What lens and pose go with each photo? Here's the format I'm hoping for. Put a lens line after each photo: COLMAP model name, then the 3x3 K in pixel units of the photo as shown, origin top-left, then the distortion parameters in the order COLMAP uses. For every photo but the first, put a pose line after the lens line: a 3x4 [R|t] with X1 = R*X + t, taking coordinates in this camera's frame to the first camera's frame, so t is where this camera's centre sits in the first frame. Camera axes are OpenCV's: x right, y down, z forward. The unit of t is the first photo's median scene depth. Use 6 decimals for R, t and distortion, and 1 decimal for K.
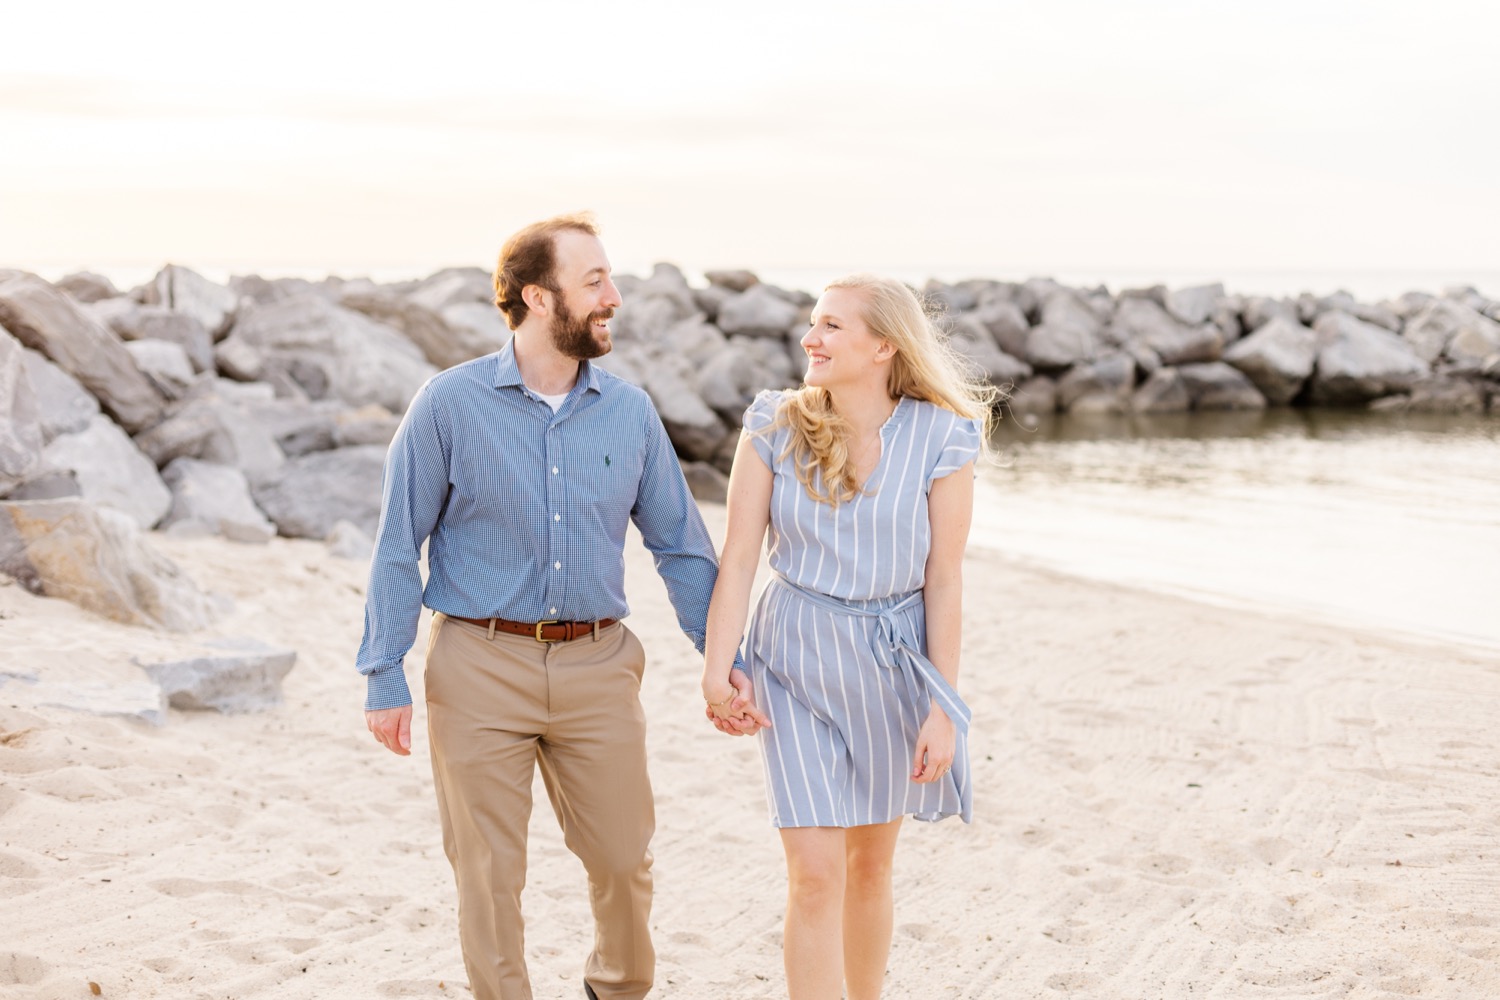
lens RADIAL K [[2219.7, 0, 759.9], [0, 2219.7, 504.4], [0, 0, 1]] dist [0.002896, 0.000000]
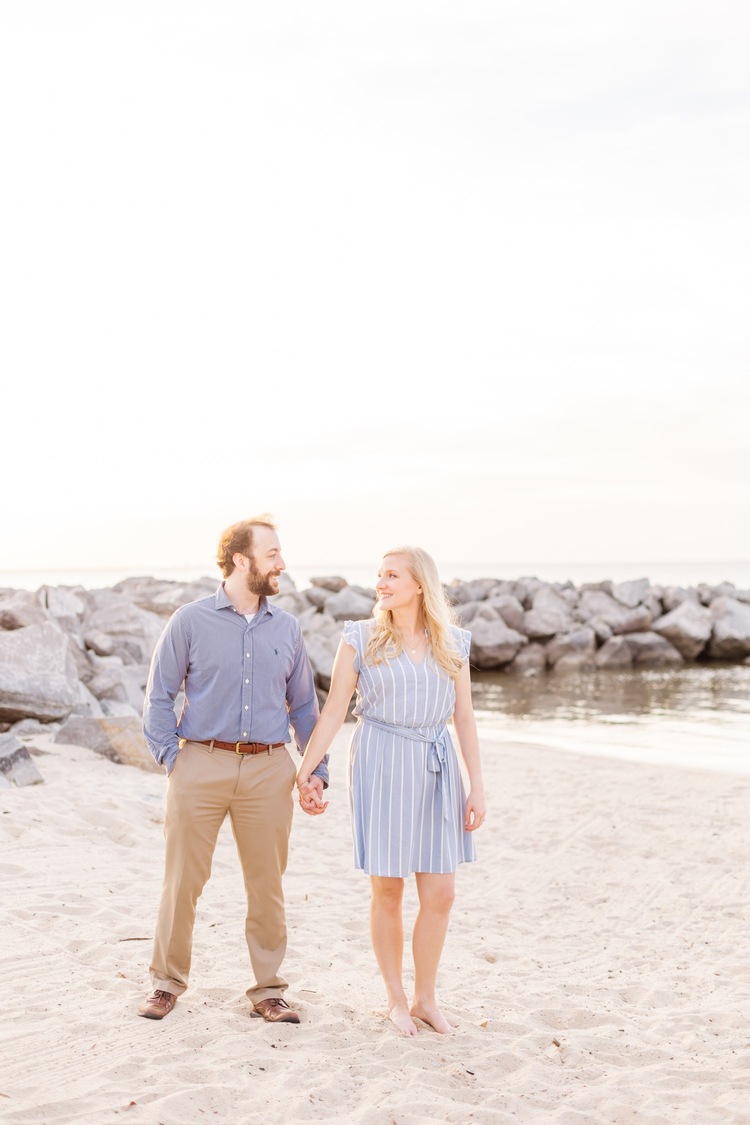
lens RADIAL K [[1664.8, 0, 377.0], [0, 1664.8, 561.9], [0, 0, 1]] dist [0.002896, 0.000000]
pose [[0.998115, -0.018127, 0.058638, -0.089968], [0.024394, 0.993853, -0.107983, 0.013927], [-0.056320, 0.109210, 0.992422, -0.242944]]
